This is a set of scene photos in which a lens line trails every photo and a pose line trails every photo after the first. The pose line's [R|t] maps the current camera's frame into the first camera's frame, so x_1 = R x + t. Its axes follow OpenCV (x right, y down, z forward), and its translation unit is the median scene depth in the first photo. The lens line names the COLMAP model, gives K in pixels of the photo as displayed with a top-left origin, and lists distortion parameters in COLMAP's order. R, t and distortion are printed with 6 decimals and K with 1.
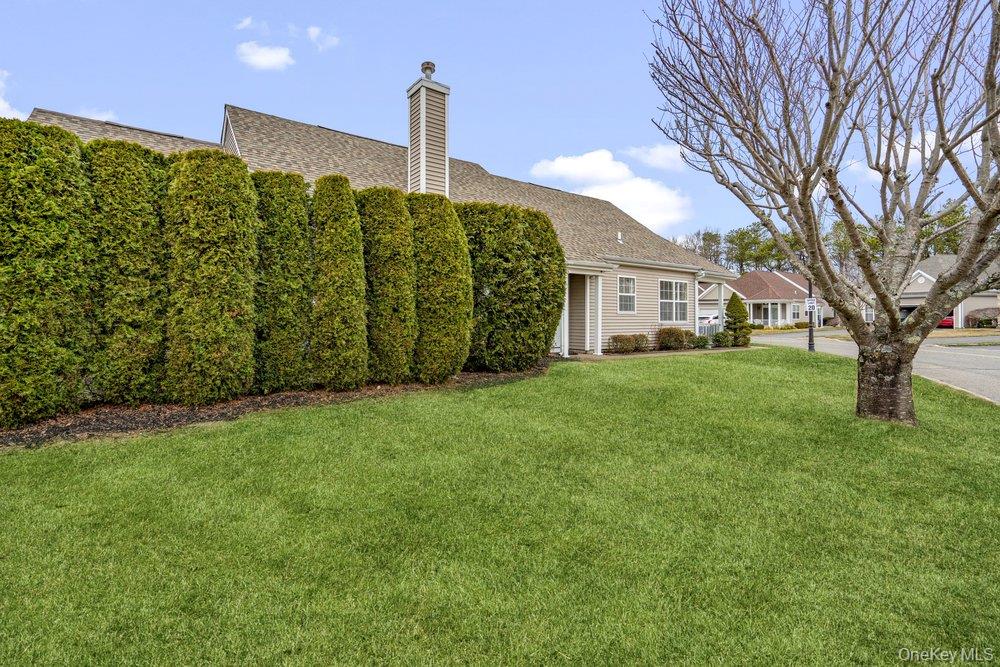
lens RADIAL K [[454.0, 0, 497.8], [0, 454.0, 300.9], [0, 0, 1]] dist [-0.003699, 0.001722]
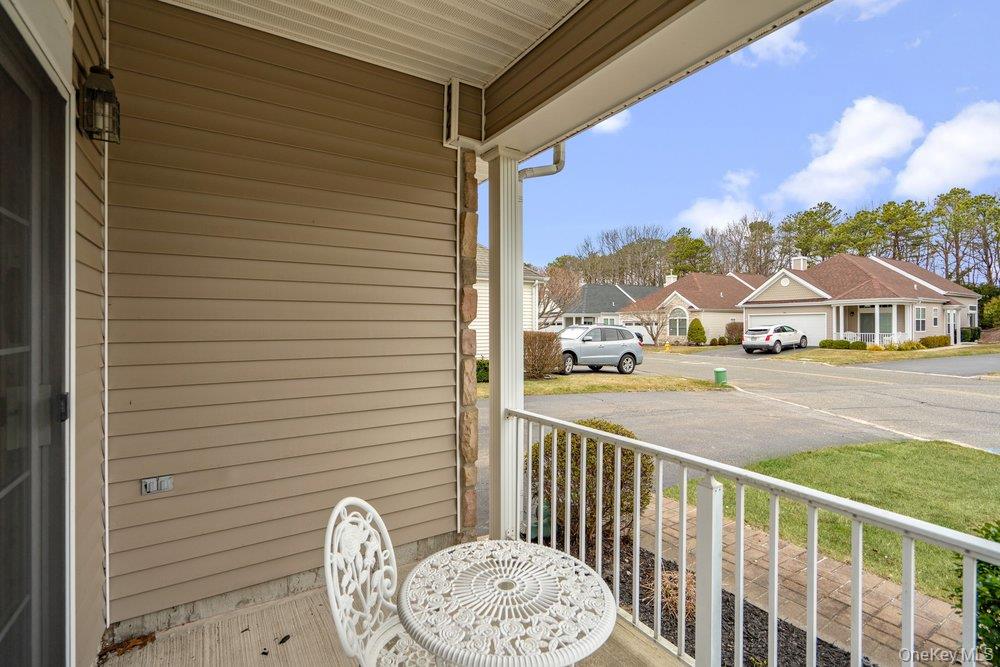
lens RADIAL K [[454.0, 0, 492.6], [0, 454.0, 328.3], [0, 0, 1]] dist [-0.003699, 0.001722]
pose [[0.996600, -0.005707, -0.082197, 0.430242], [0.009078, 0.999130, 0.040696, 0.019438], [0.081893, -0.041304, 0.995785, 1.057224]]
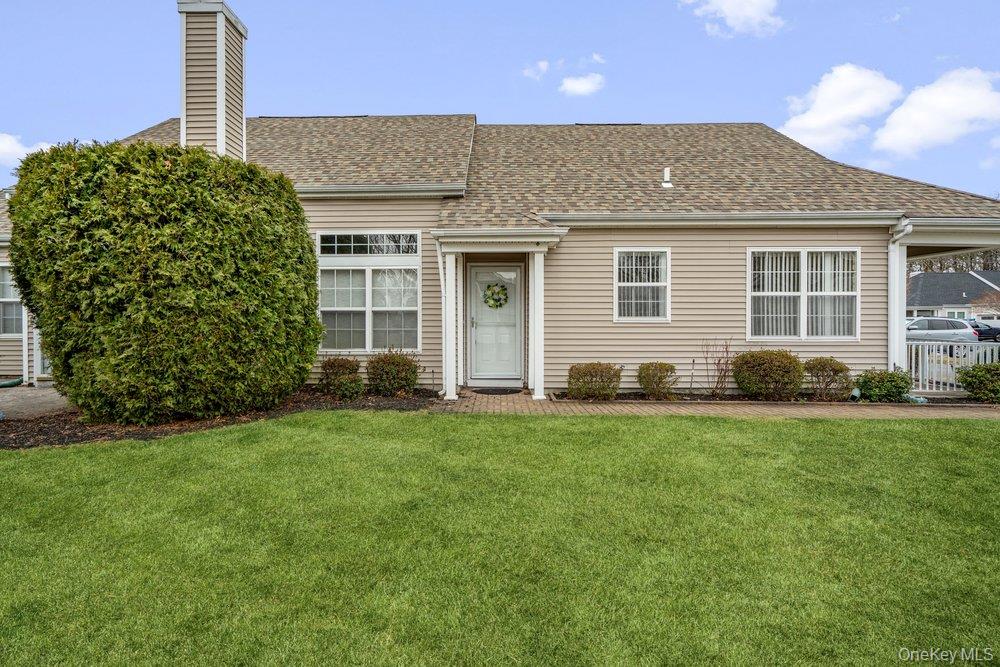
lens RADIAL K [[454.0, 0, 493.7], [0, 454.0, 317.4], [0, 0, 1]] dist [-0.003699, 0.001722]
pose [[0.795751, -0.008442, -0.605565, 0.395772], [0.023476, 0.999581, 0.016915, 0.008991], [0.605168, -0.027676, 0.795616, 0.420056]]
